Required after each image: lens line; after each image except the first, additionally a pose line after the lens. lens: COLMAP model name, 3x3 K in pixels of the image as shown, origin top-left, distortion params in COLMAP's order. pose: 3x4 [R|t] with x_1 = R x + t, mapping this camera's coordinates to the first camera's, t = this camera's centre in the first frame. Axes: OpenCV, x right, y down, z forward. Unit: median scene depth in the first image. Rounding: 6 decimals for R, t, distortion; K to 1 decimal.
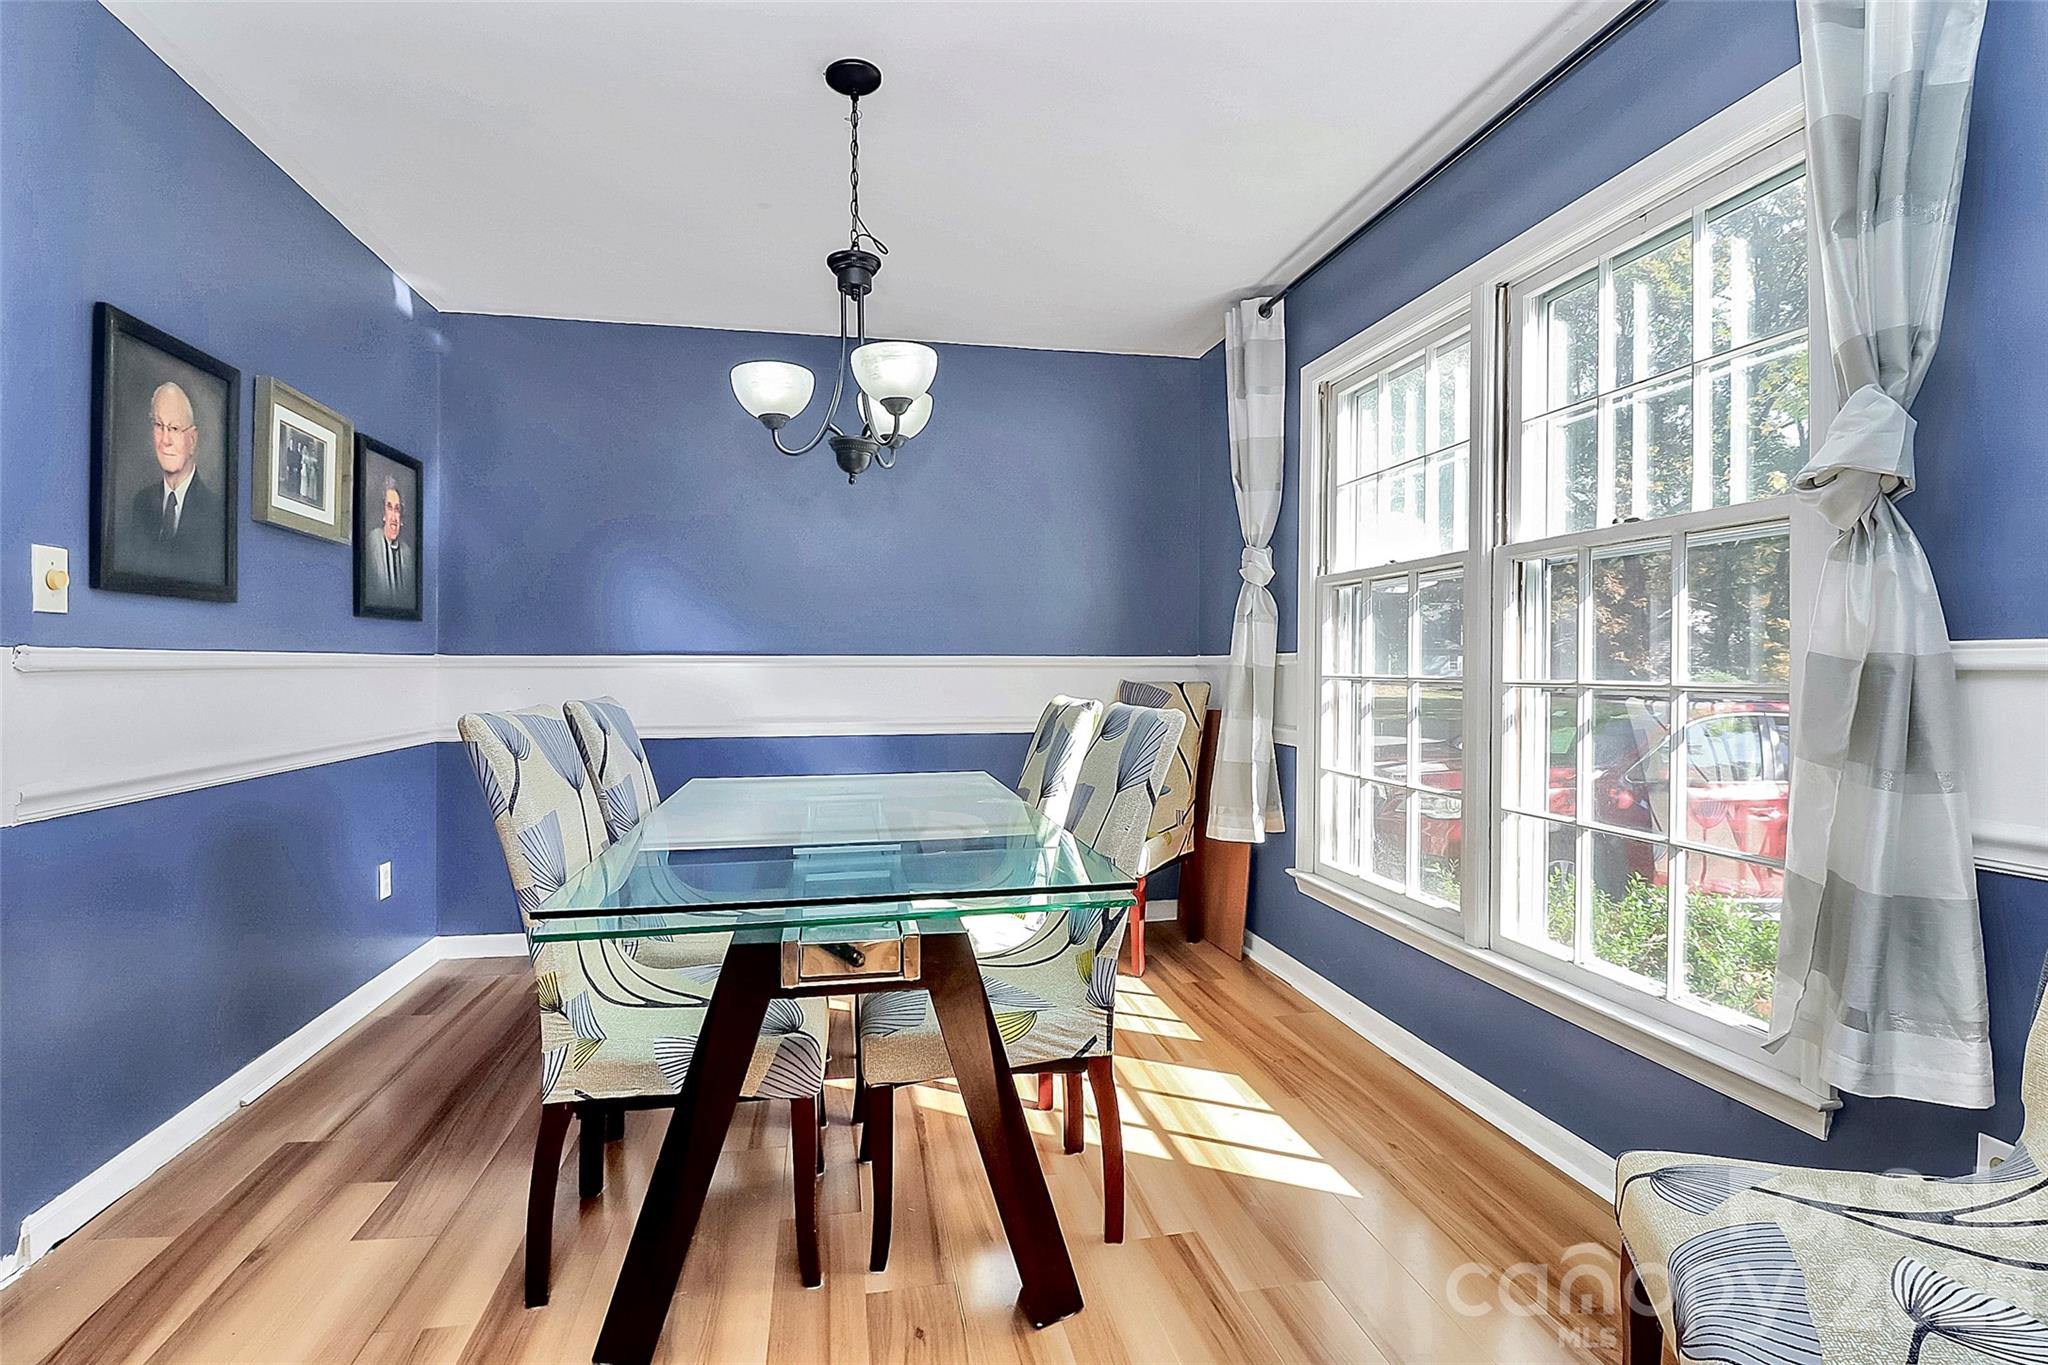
lens RADIAL K [[971.5, 0, 1013.4], [0, 971.5, 685.8], [0, 0, 1]] dist [0.001045, -0.016291]
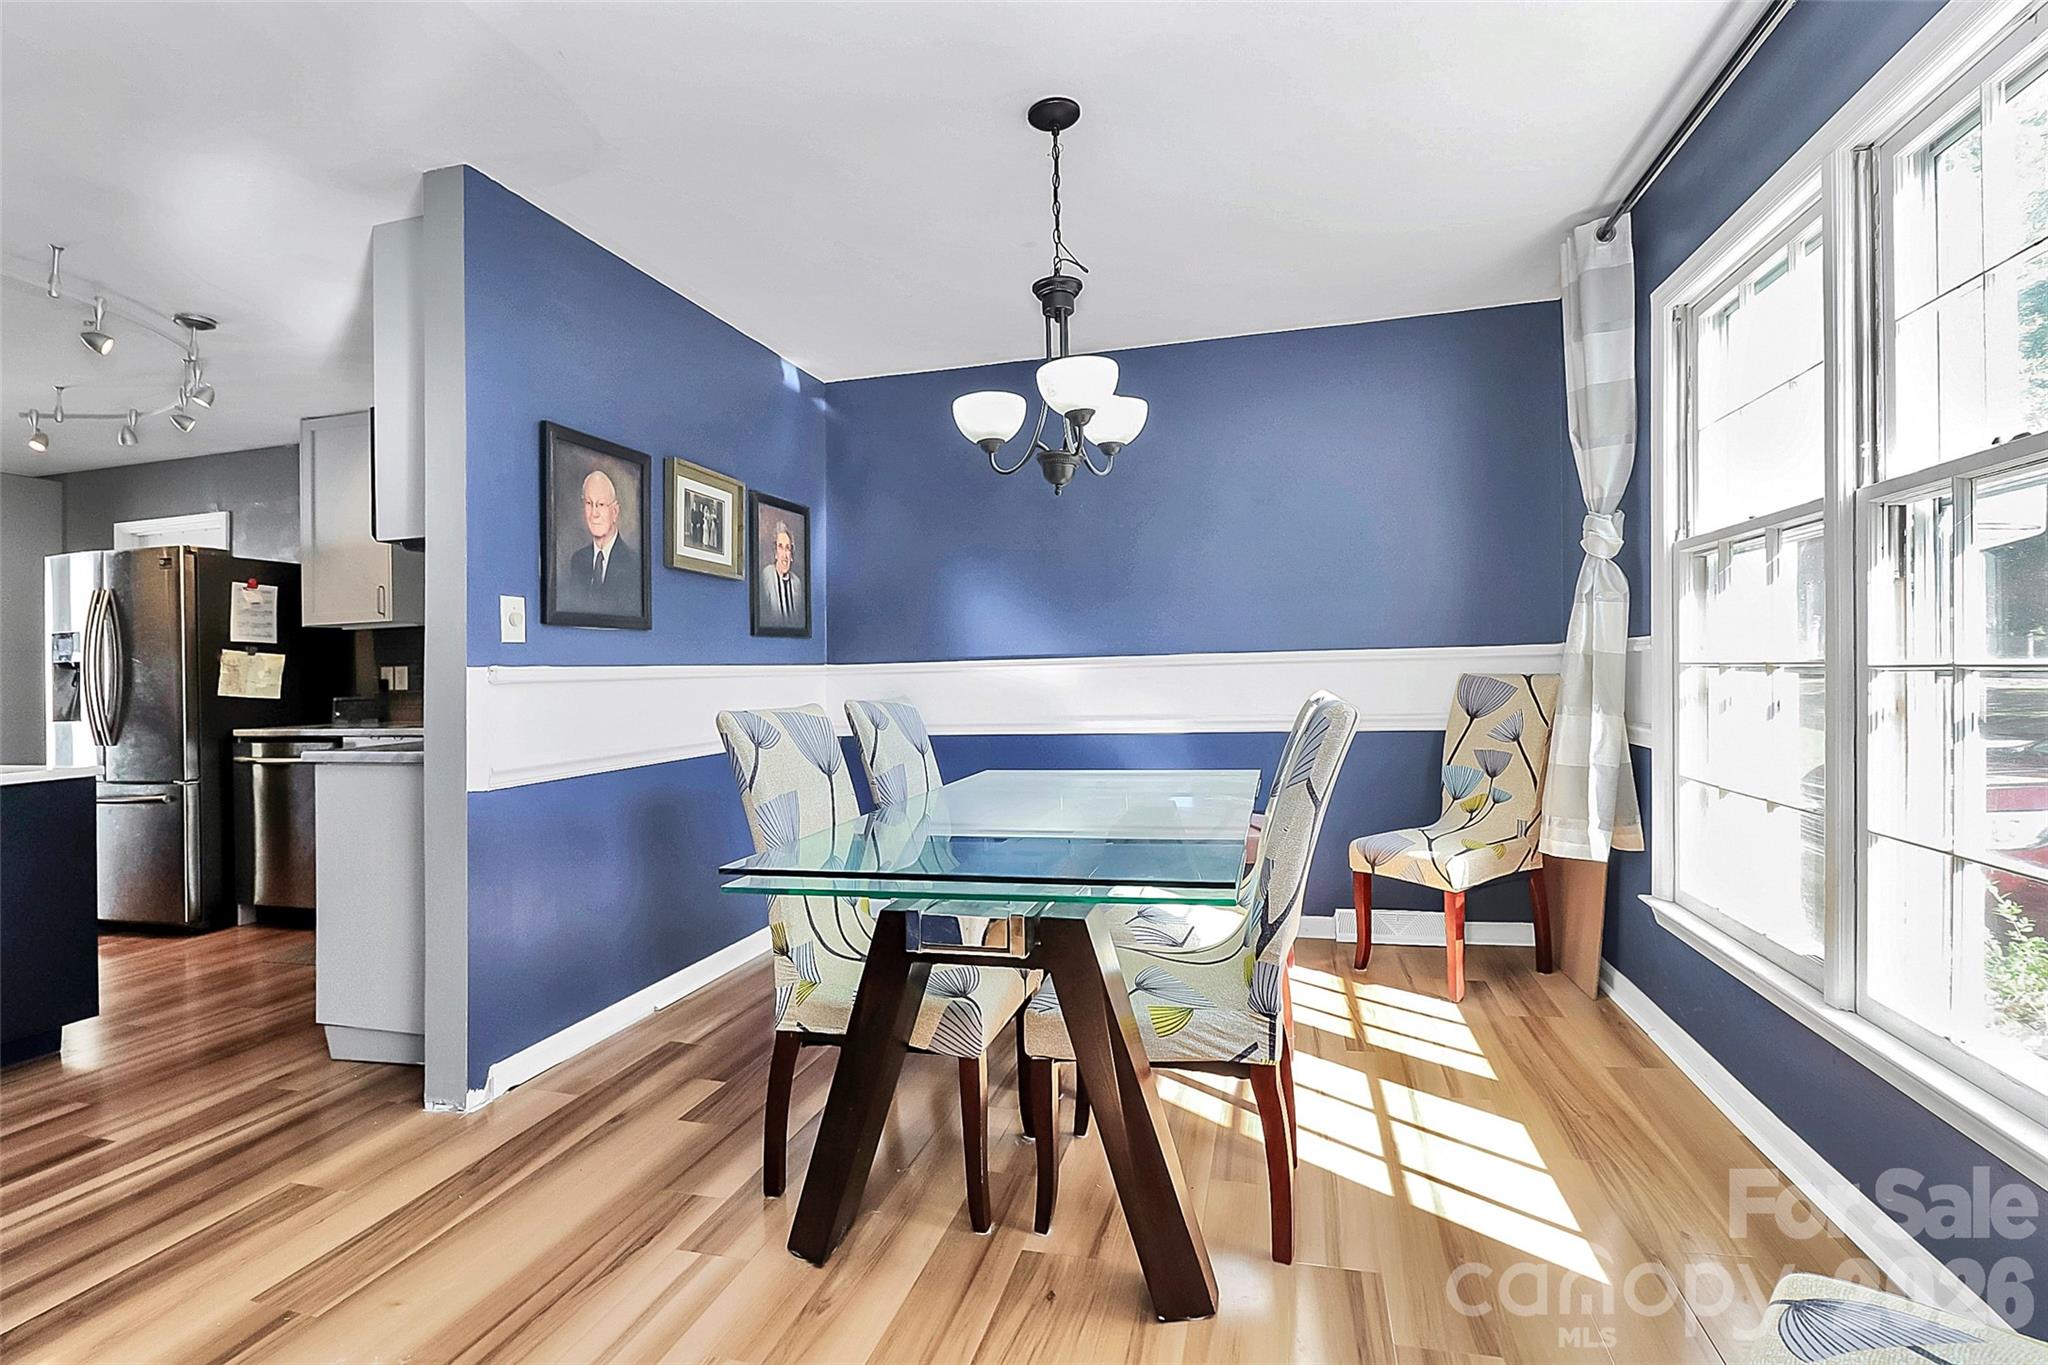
lens RADIAL K [[968.5, 0, 1015.4], [0, 968.5, 681.2], [0, 0, 1]] dist [0.002975, -0.014187]
pose [[0.897795, -0.018843, -0.440010, 0.223527], [0.016802, 0.999822, -0.008533, 0.004089], [0.440093, 0.000268, 0.897952, 0.022342]]
